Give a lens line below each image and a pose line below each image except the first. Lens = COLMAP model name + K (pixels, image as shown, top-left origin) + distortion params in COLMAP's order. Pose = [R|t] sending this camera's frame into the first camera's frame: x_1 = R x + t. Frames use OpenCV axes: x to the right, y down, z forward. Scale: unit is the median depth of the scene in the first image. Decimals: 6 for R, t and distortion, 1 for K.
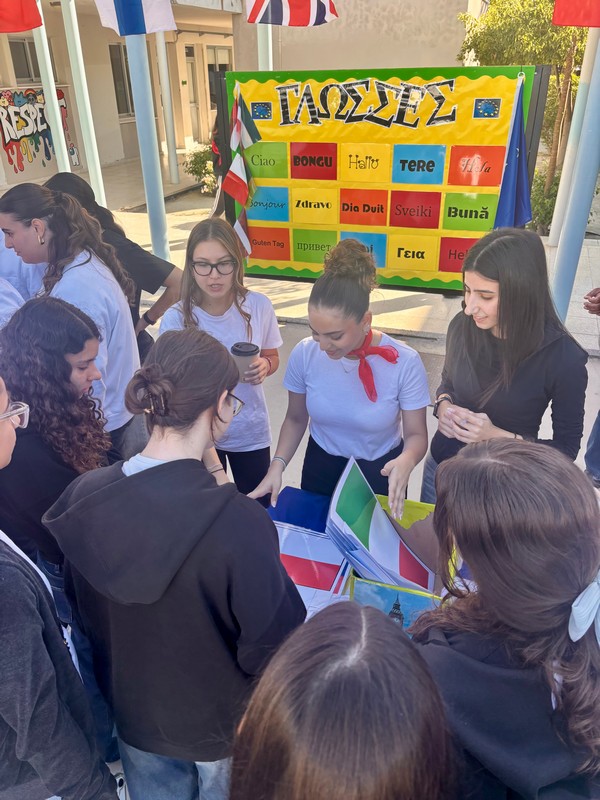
lens RADIAL K [[603.6, 0, 297.4], [0, 603.6, 405.5], [0, 0, 1]] dist [0.044403, -0.050915]
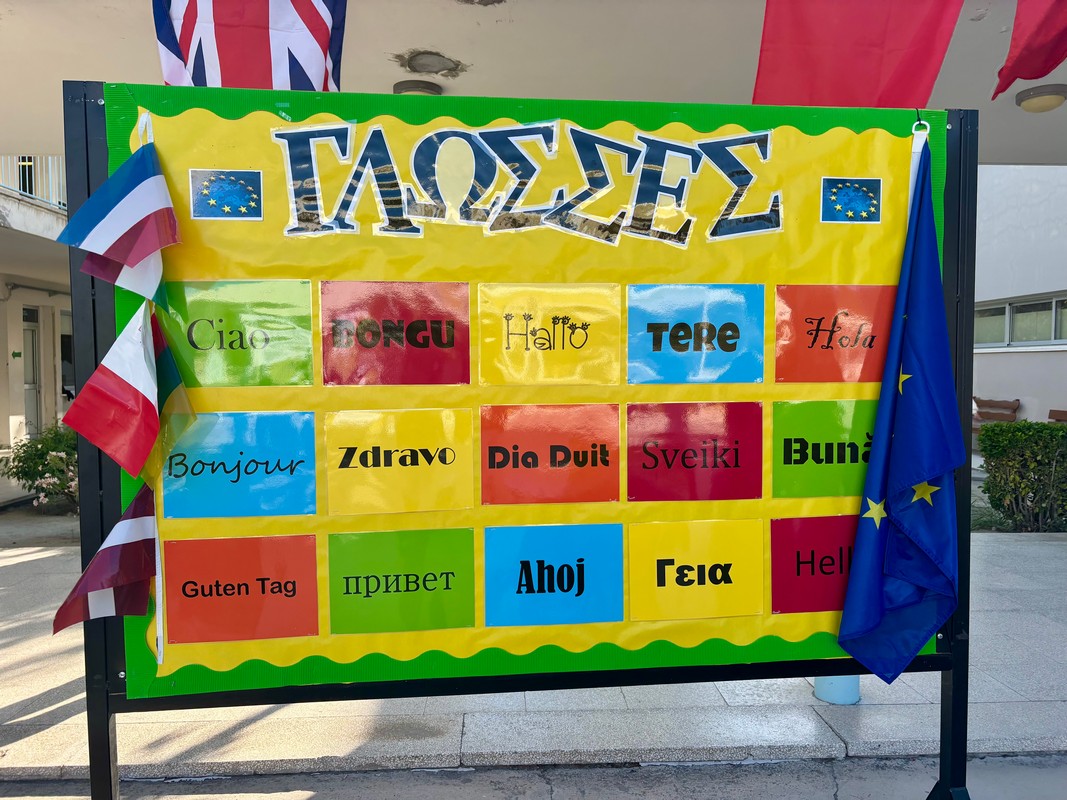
lens RADIAL K [[770.3, 0, 541.2], [0, 770.3, 397.7], [0, 0, 1]] dist [0.020469, 0.001679]
pose [[0.911460, -0.011565, 0.411226, -0.079036], [0.194583, 0.892839, -0.406173, -0.186916], [-0.362461, 0.450228, 0.816037, 0.657968]]
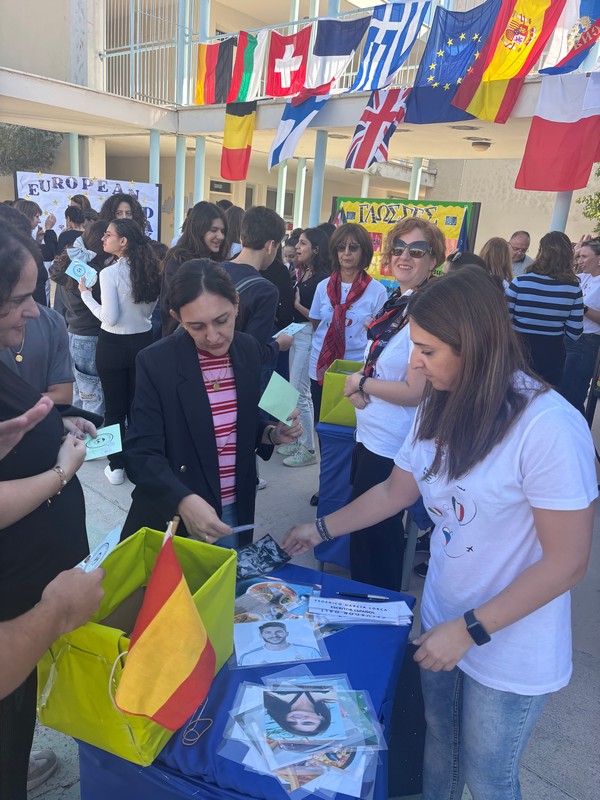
lens RADIAL K [[603.6, 0, 298.4], [0, 603.6, 405.5], [0, 0, 1]] dist [0.044403, -0.050915]
pose [[0.921203, 0.195101, -0.336632, 0.579528], [-0.269152, 0.944322, -0.189243, 0.529942], [0.280968, 0.264936, 0.922424, -0.721196]]
